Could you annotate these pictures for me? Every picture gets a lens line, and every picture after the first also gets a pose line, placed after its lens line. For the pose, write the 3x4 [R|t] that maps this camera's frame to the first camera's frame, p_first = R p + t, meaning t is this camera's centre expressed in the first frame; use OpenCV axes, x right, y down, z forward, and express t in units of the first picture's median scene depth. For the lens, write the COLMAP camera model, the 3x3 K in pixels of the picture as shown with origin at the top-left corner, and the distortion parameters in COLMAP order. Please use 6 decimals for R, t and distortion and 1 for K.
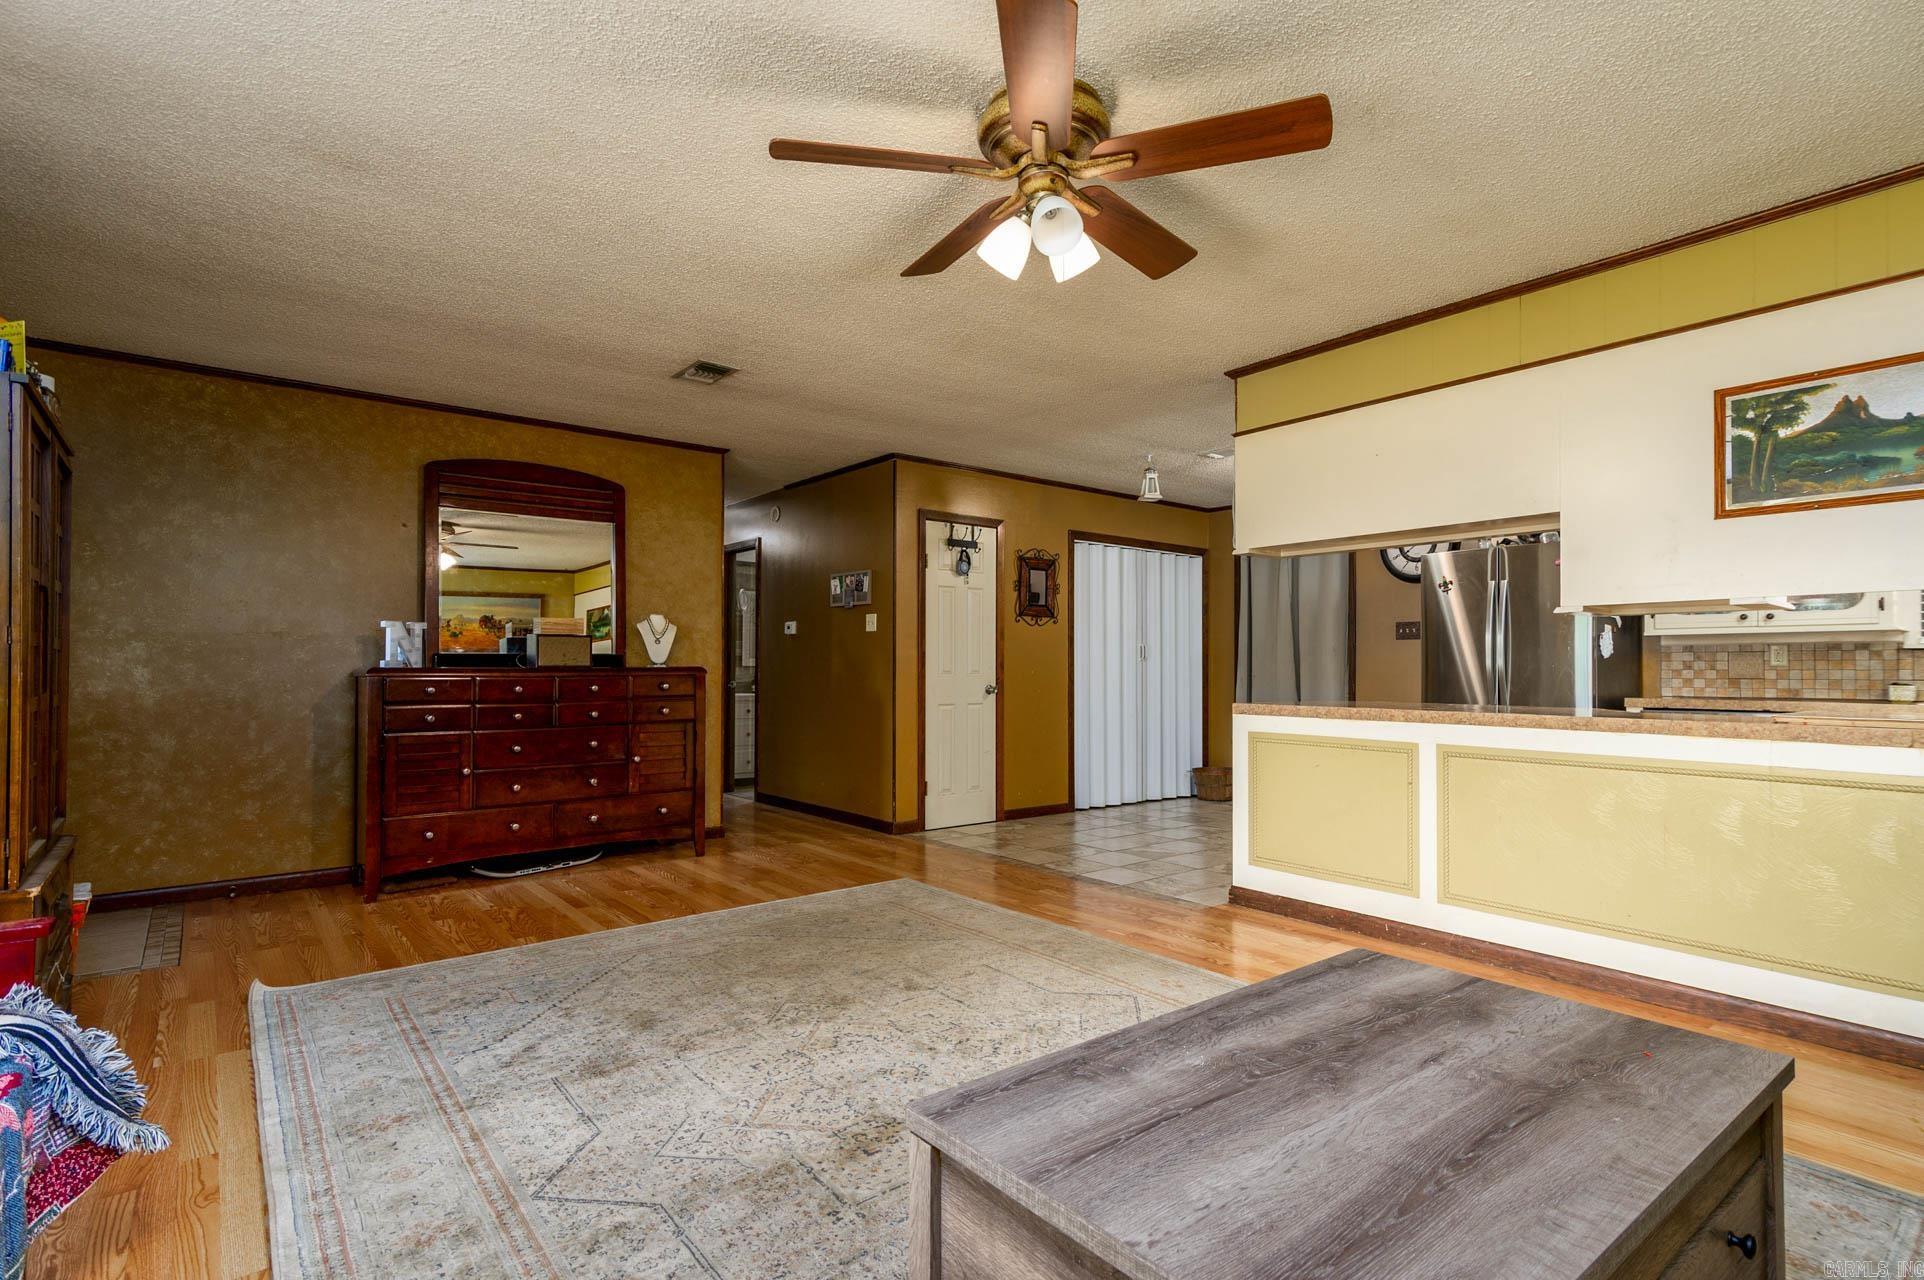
lens RADIAL K [[947.0, 0, 990.6], [0, 947.0, 645.2], [0, 0, 1]] dist [0.013301, 0.003940]
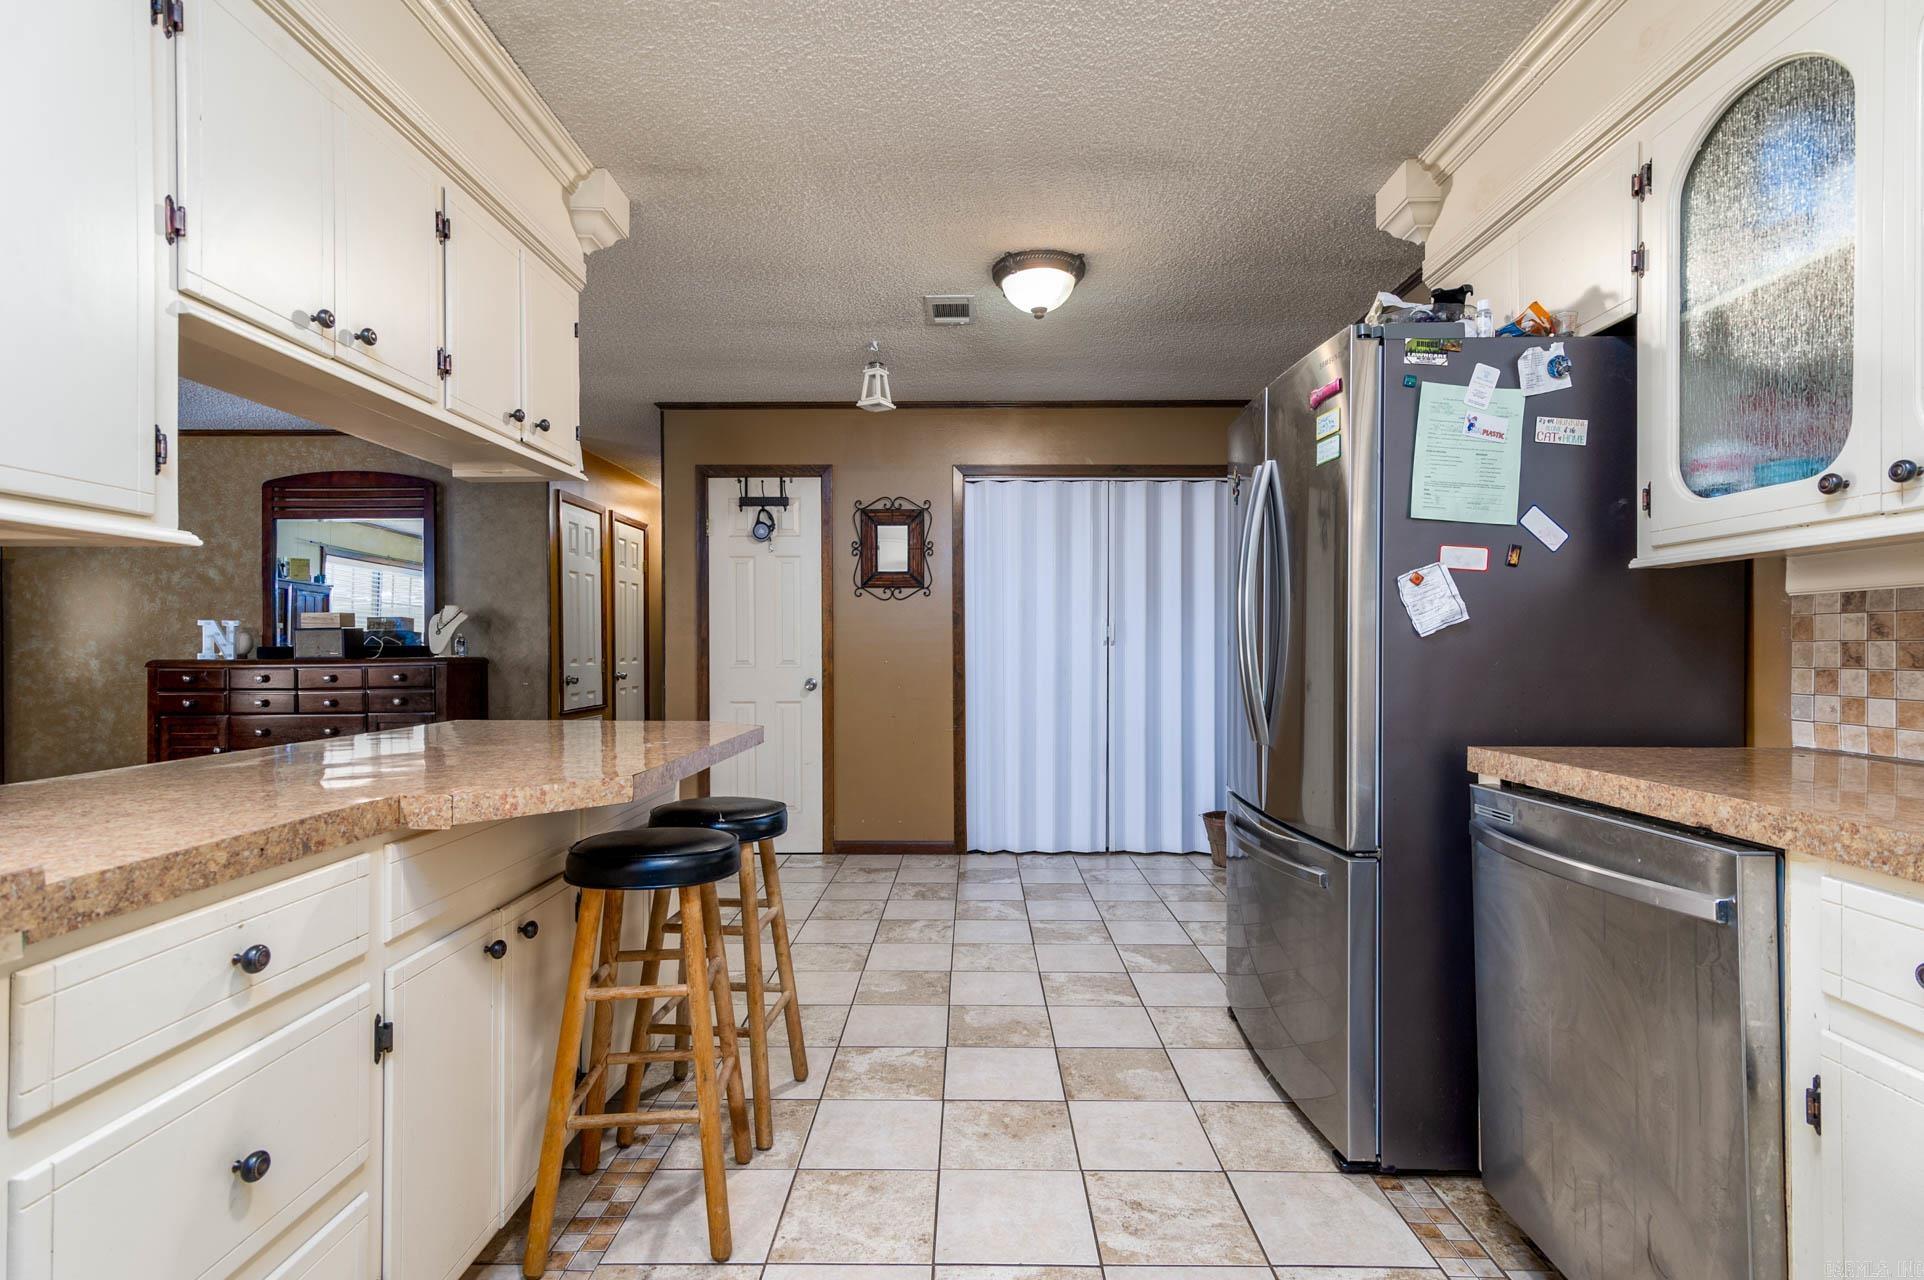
lens RADIAL K [[947.0, 0, 939.0], [0, 947.0, 650.9], [0, 0, 1]] dist [0.013301, 0.003940]
pose [[0.765226, -0.003842, -0.643750, 0.855509], [0.020962, 0.999601, 0.018951, 0.009344], [0.643420, -0.027996, 0.765001, 0.688553]]
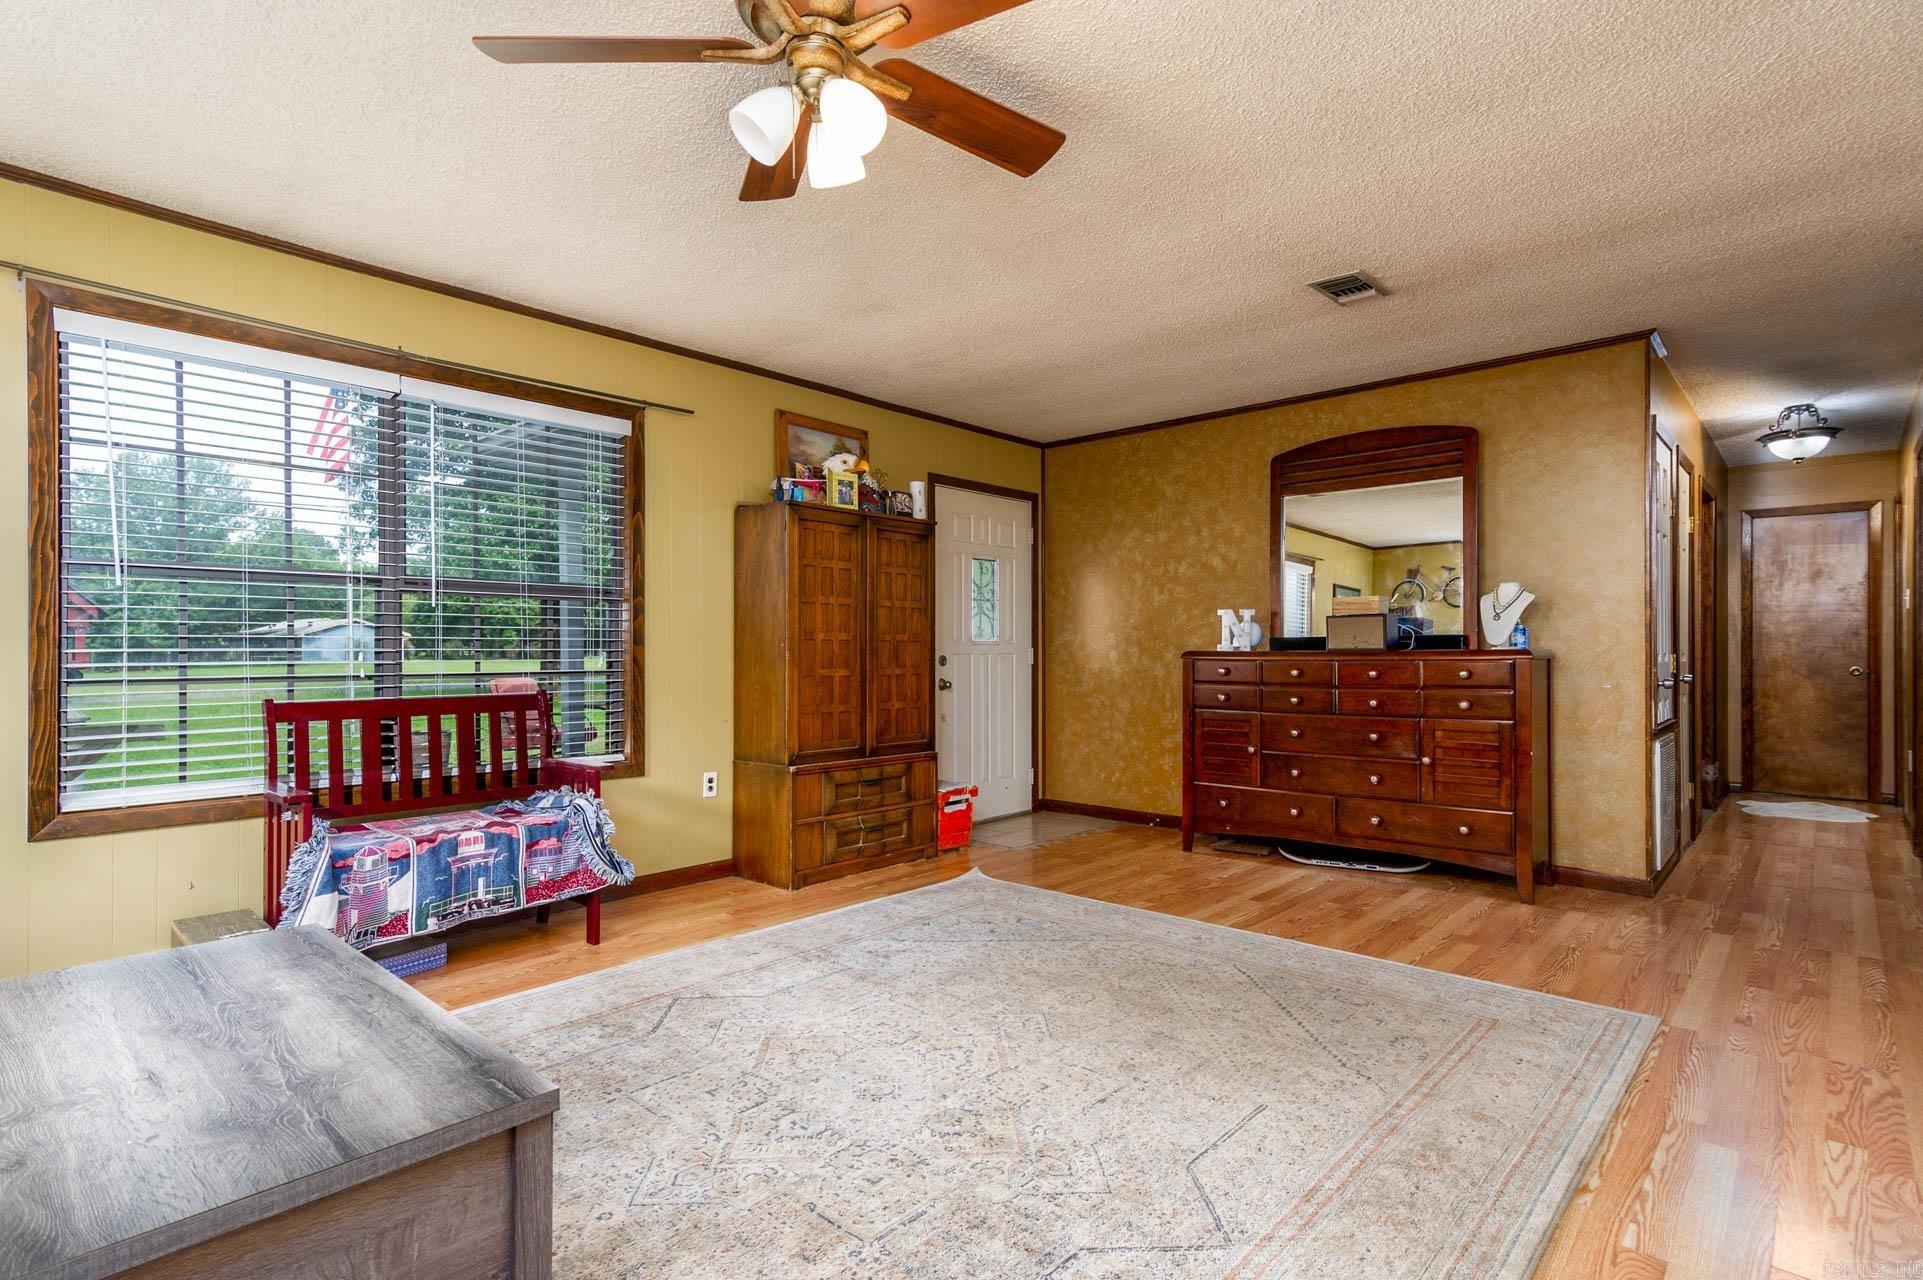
lens RADIAL K [[946.5, 0, 889.9], [0, 946.5, 640.3], [0, 0, 1]] dist [0.013301, 0.003940]
pose [[0.112178, -0.013133, -0.993601, 0.442407], [0.026014, 0.999609, -0.010275, 0.012236], [0.993348, -0.024695, 0.112476, 0.486172]]
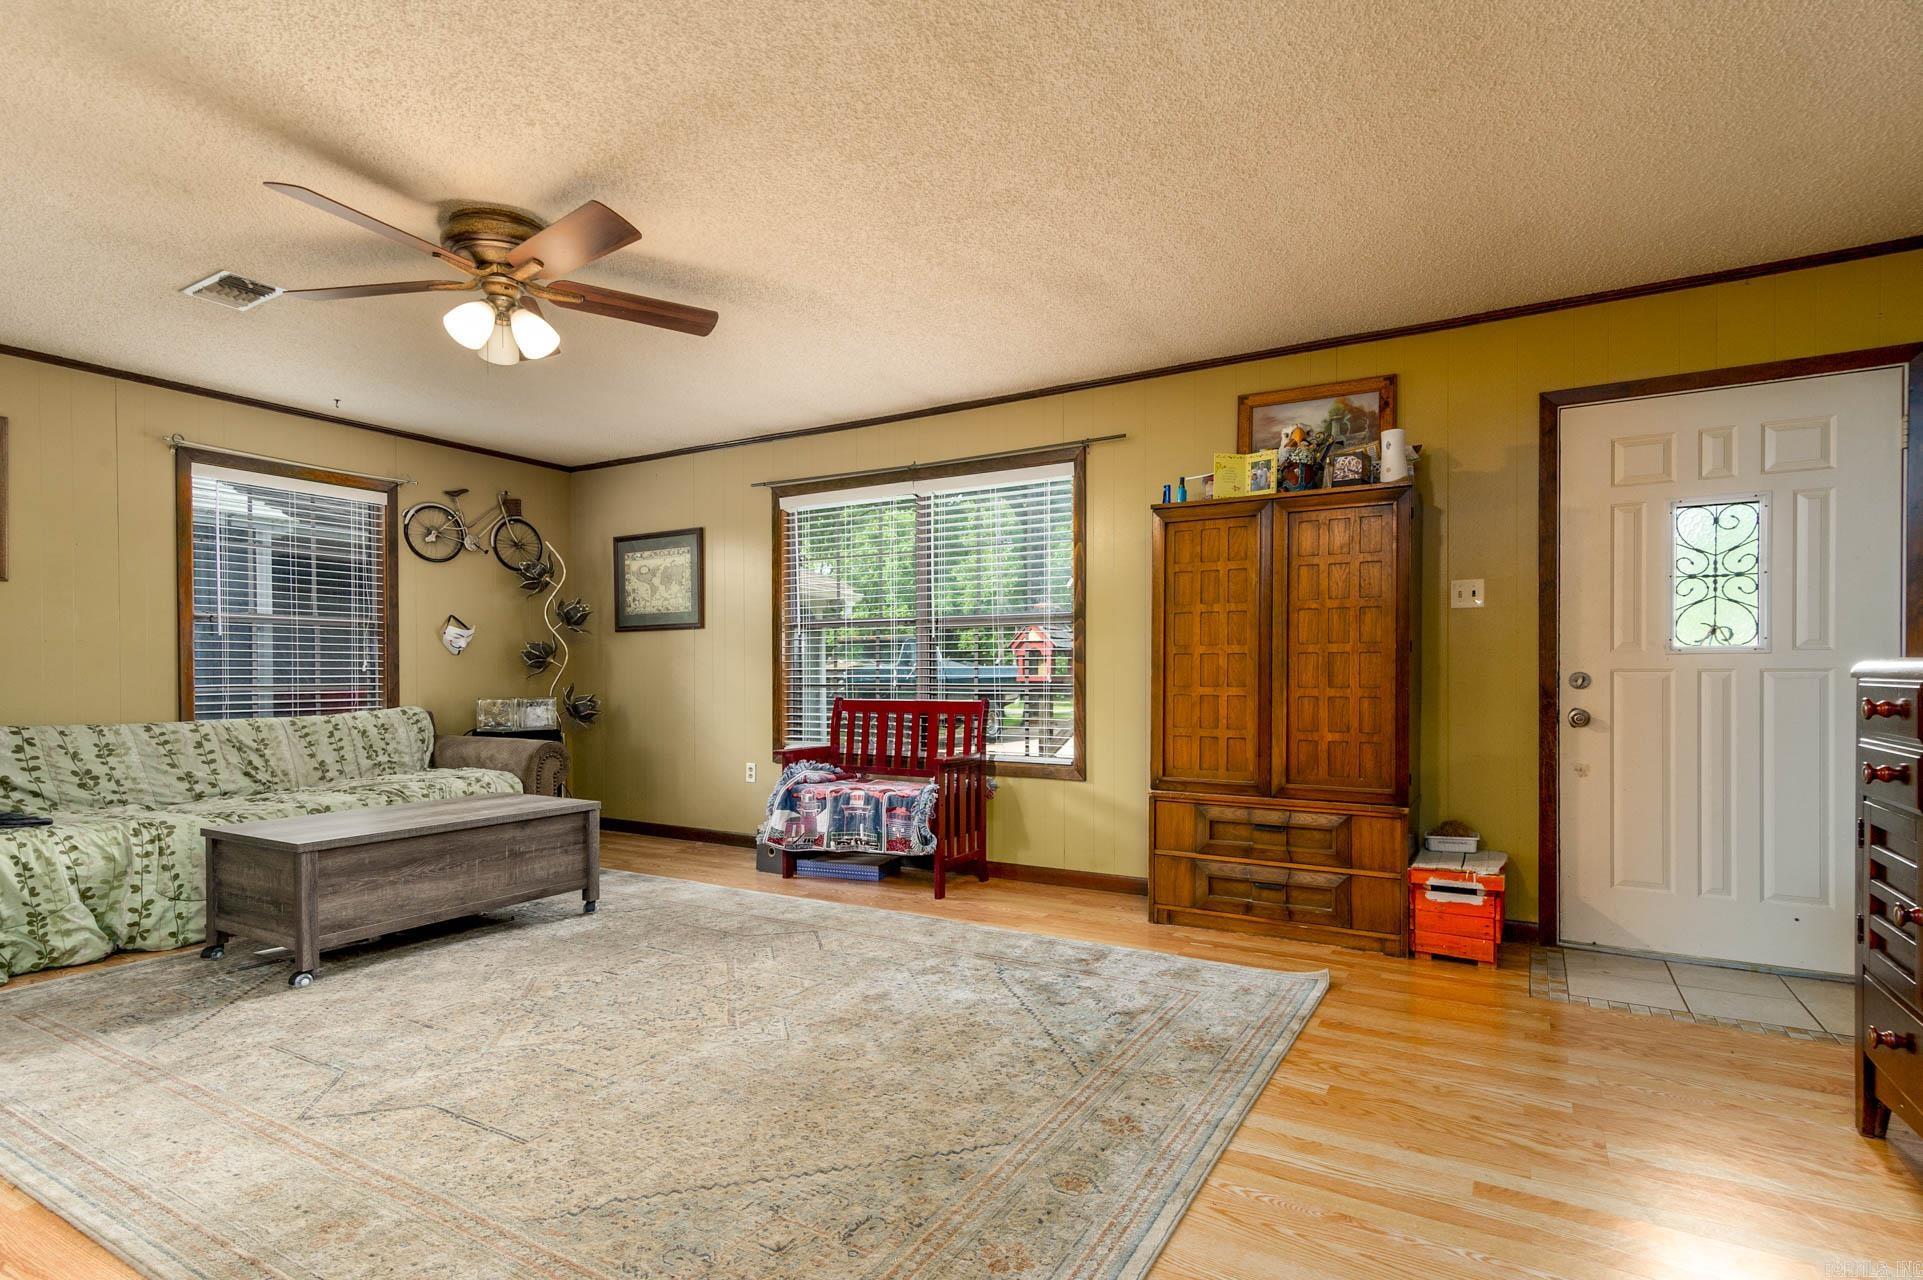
lens RADIAL K [[946.5, 0, 1005.7], [0, 946.5, 650.3], [0, 0, 1]] dist [0.013301, 0.003940]
pose [[-0.933355, -0.007981, -0.358866, -0.056799], [0.010326, 0.998742, -0.049067, 0.036854], [0.358806, -0.049503, -0.932099, 1.260044]]
